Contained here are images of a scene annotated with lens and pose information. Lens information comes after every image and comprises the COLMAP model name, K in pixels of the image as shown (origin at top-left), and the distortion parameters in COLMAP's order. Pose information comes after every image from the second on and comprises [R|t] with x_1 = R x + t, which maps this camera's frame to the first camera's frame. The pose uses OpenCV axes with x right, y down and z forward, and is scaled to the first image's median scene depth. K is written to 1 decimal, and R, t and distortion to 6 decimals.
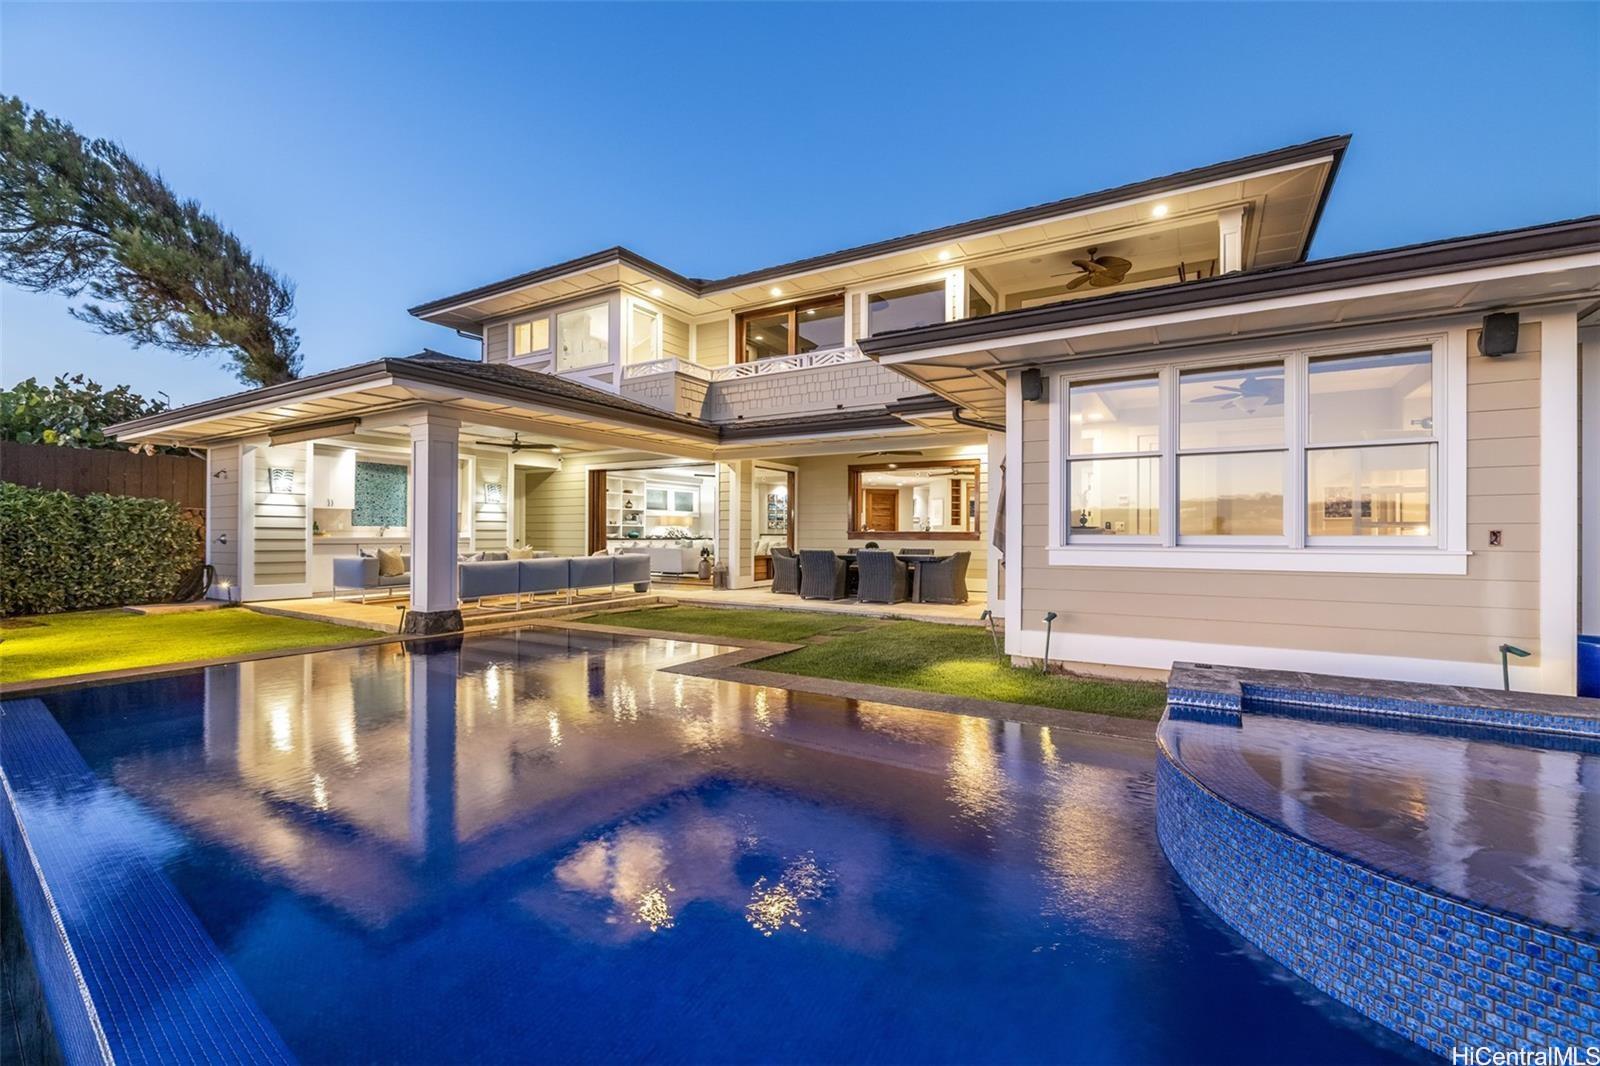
lens RADIAL K [[681.2, 0, 800.0], [0, 681.2, 533.0], [0, 0, 1]] dist [0.000052, 0.000001]
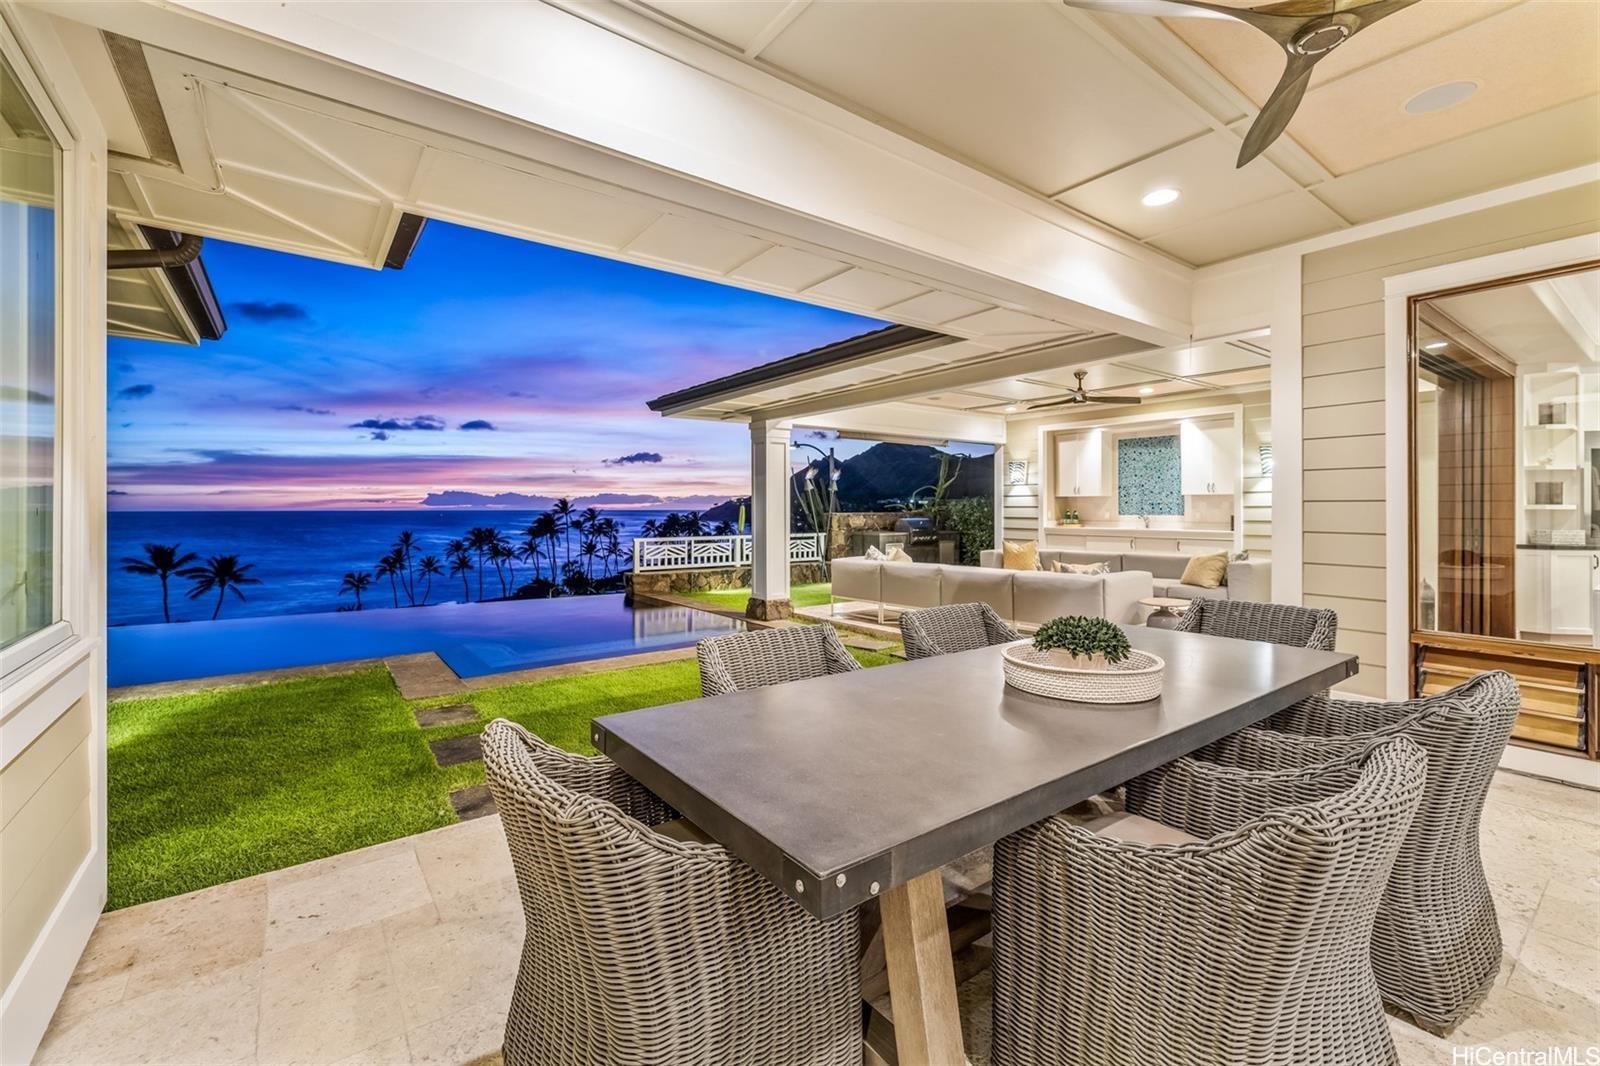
lens RADIAL K [[681.9, 0, 800.6], [0, 681.9, 506.2], [0, 0, 1]] dist [-0.000048, -0.000004]
pose [[-0.381490, -0.003077, -0.924368, 0.289408], [0.004922, 0.999974, -0.005360, -0.018762], [0.924360, -0.006595, -0.381465, 0.950354]]
